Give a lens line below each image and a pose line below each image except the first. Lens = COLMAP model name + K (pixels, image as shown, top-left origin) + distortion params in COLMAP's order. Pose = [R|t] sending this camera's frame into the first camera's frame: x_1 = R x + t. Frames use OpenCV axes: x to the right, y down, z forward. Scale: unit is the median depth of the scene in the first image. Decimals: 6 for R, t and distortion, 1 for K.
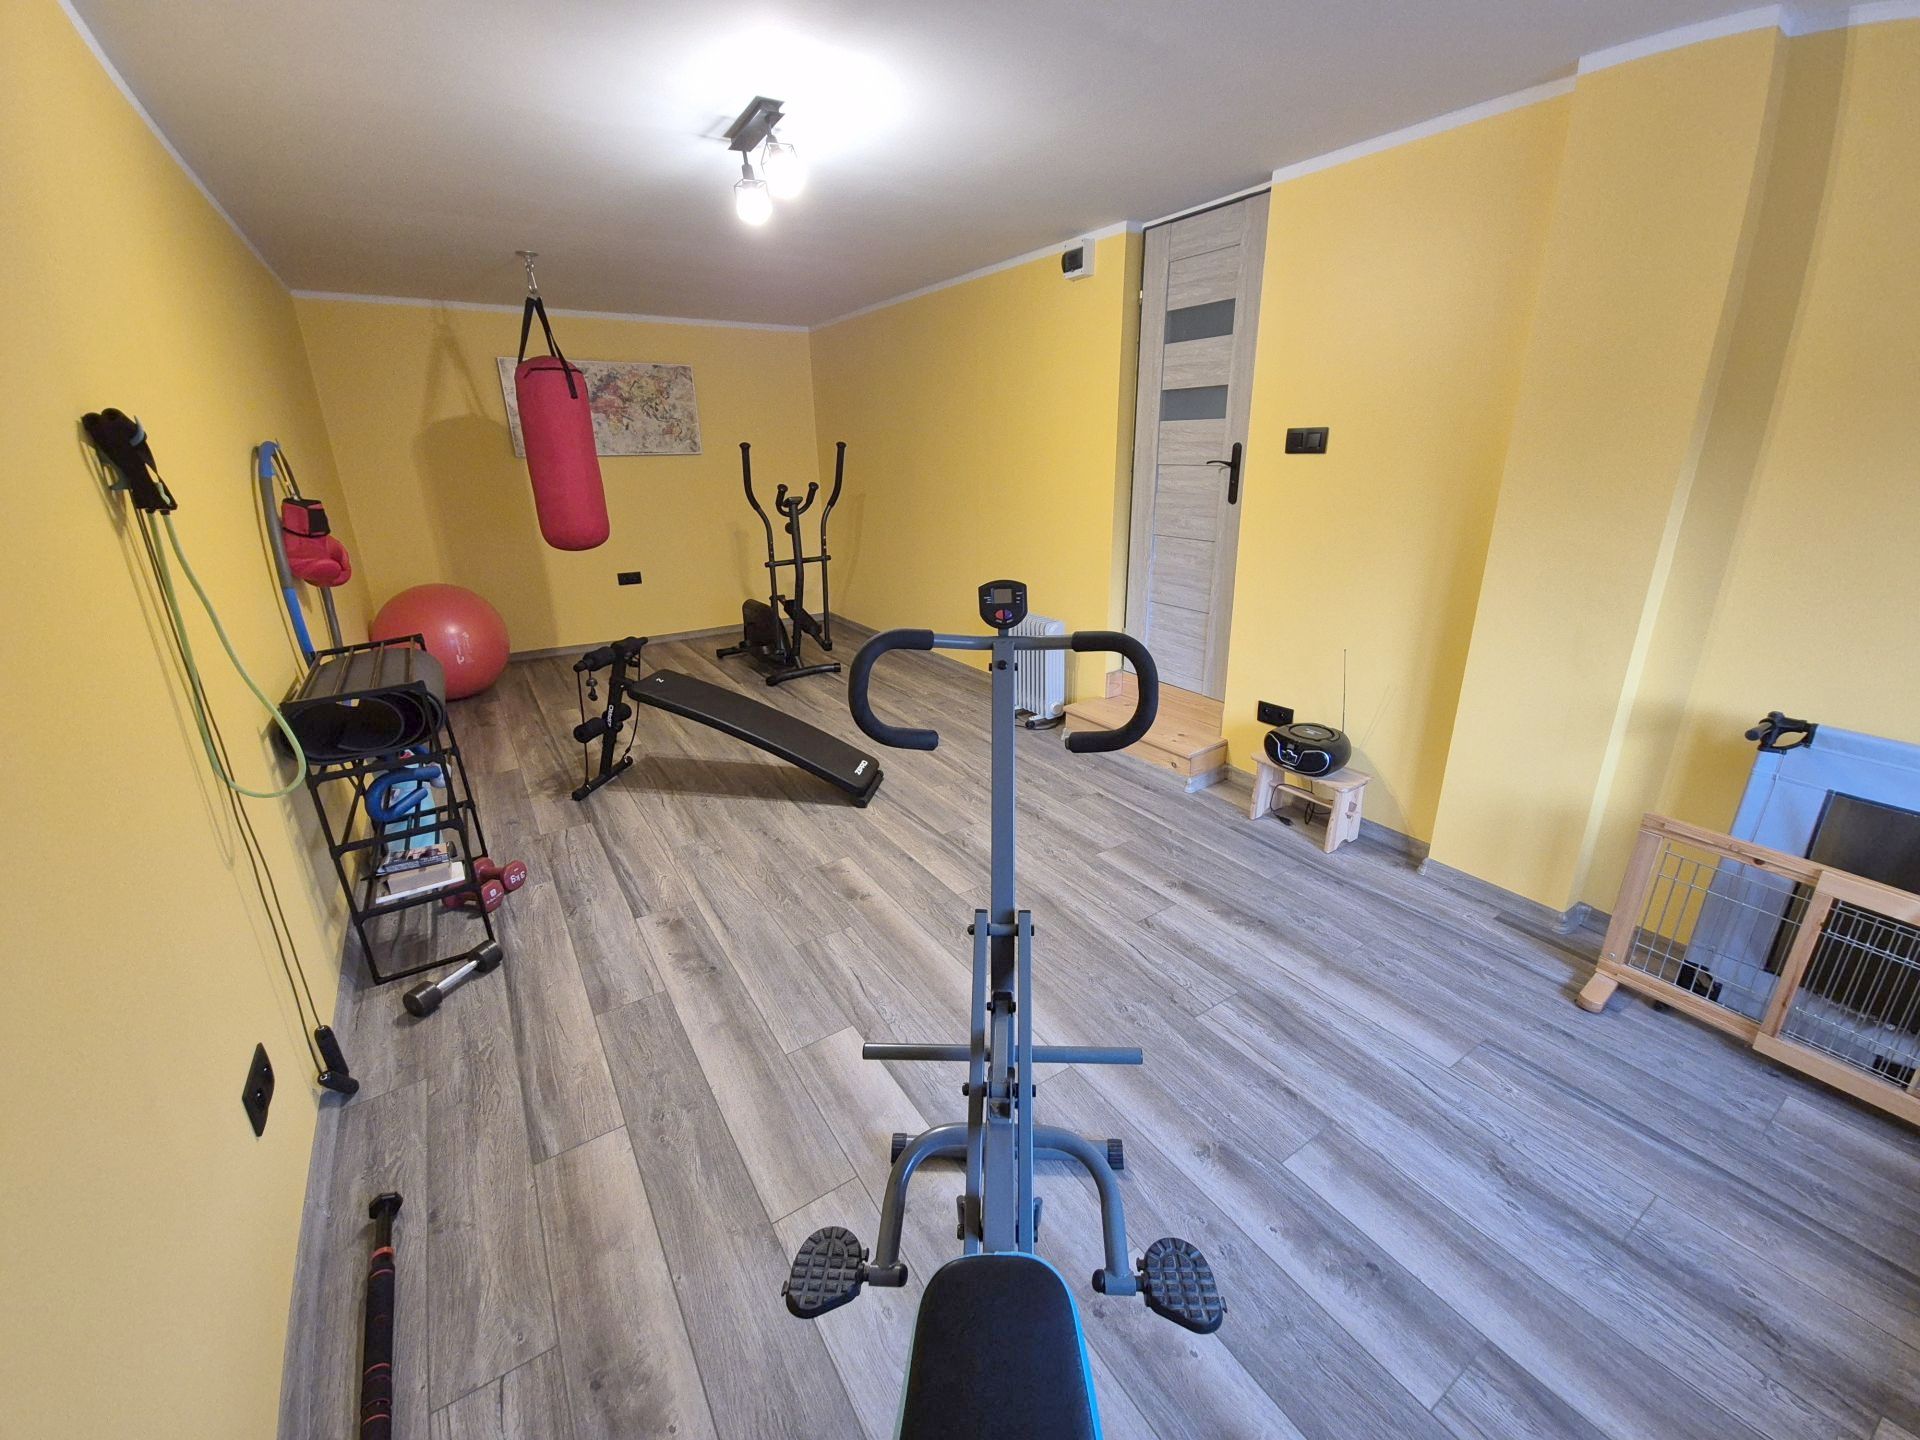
lens RADIAL K [[781.8, 0, 977.9], [0, 781.8, 713.8], [0, 0, 1]] dist [0.008658, -0.005768]
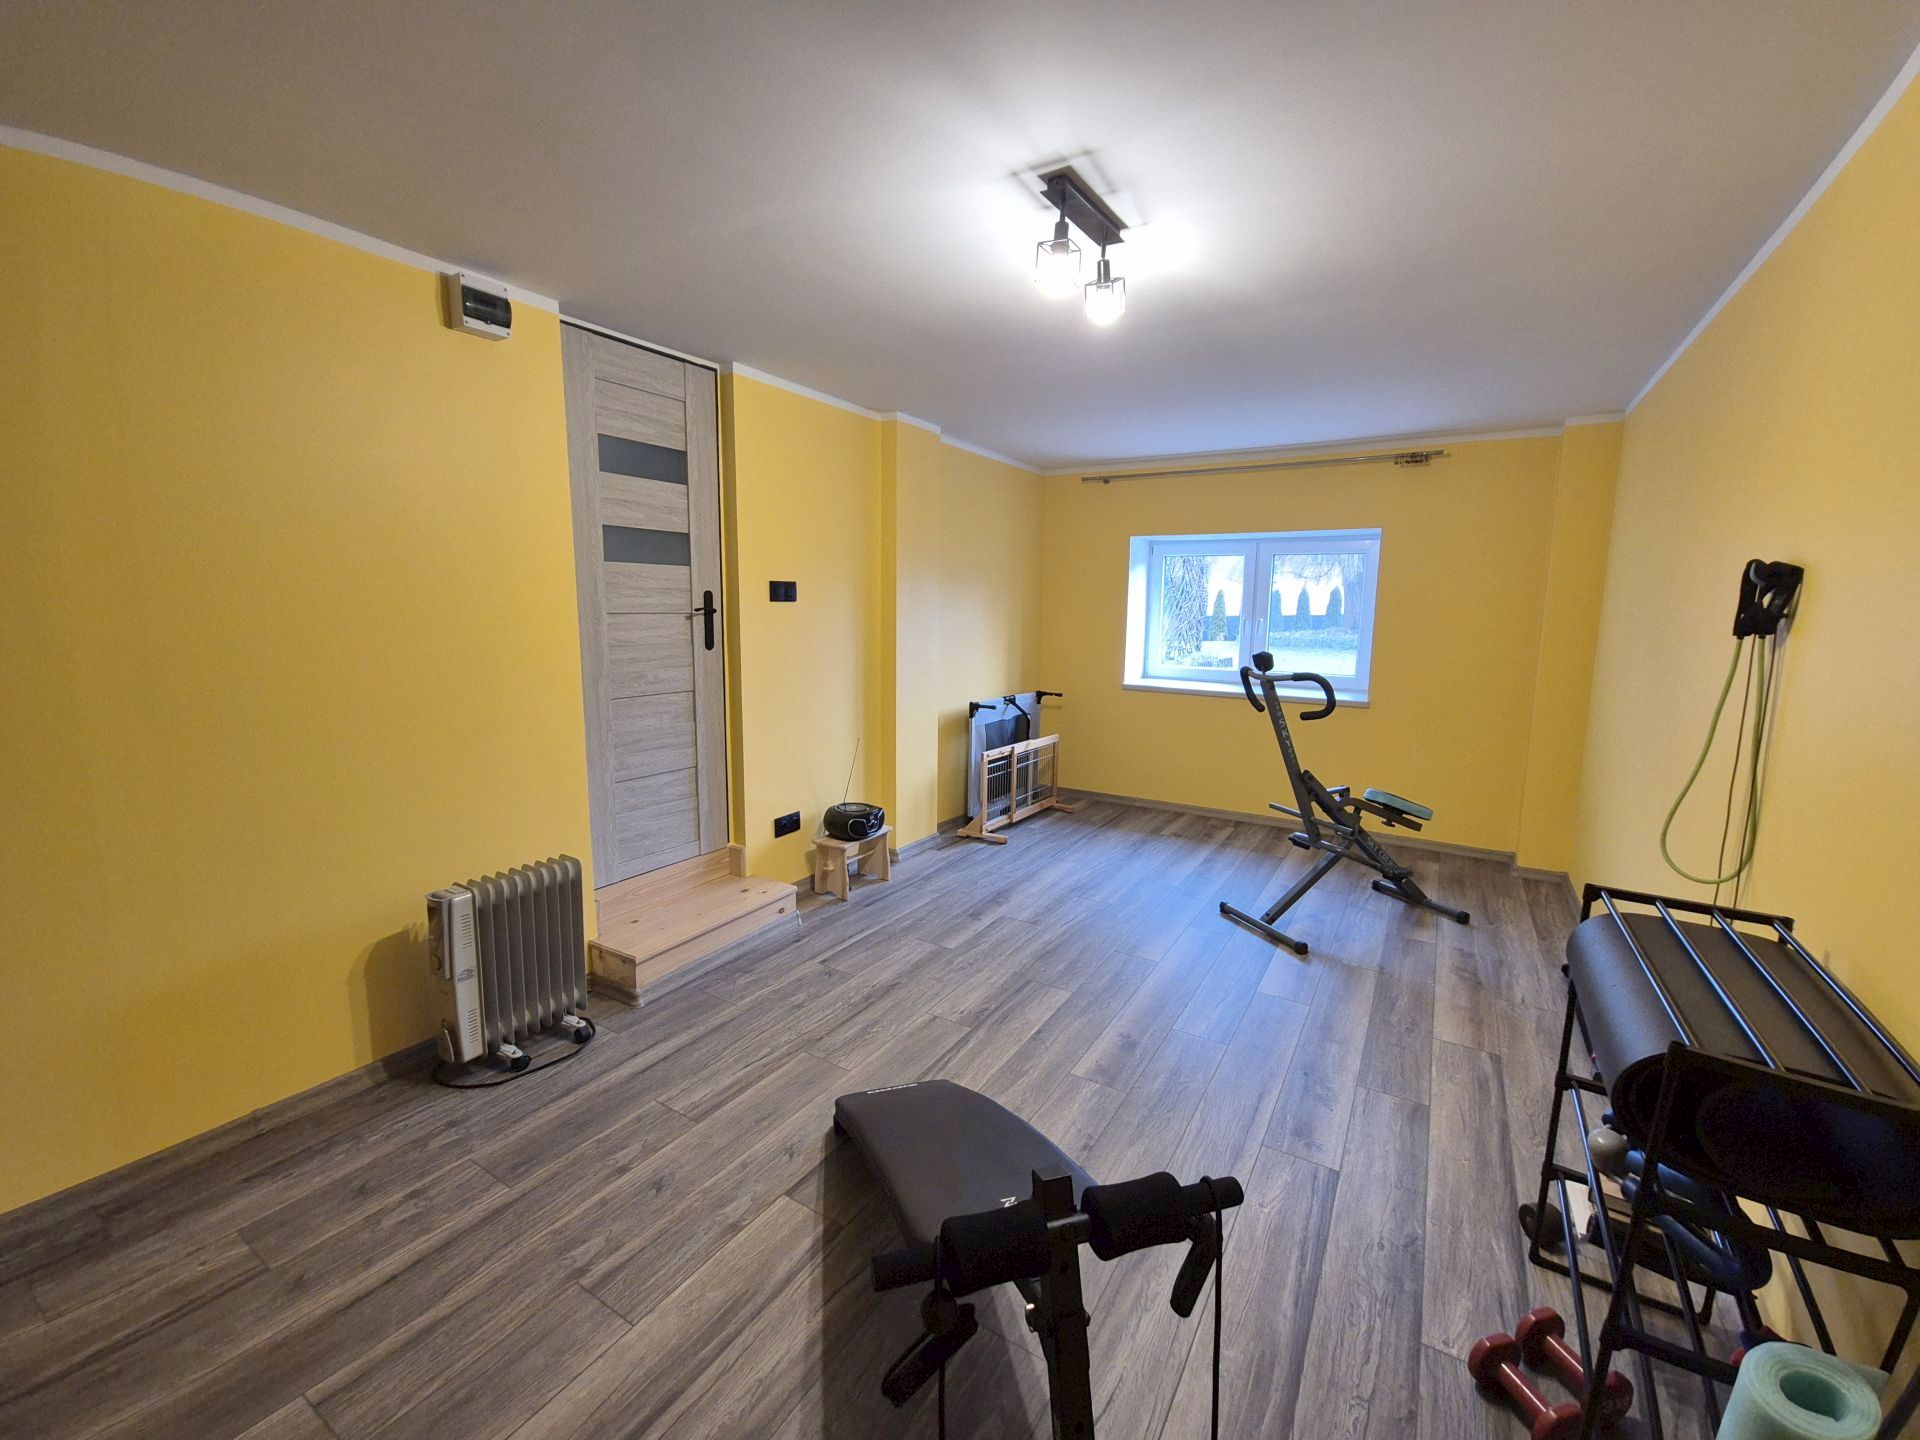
lens RADIAL K [[781.8, 0, 977.6], [0, 781.8, 711.3], [0, 0, 1]] dist [0.008658, -0.005768]
pose [[-0.428642, -0.113832, 0.896275, -0.885041], [0.288251, 0.922956, 0.255076, -0.434041], [-0.856258, 0.367688, -0.362806, 1.358002]]
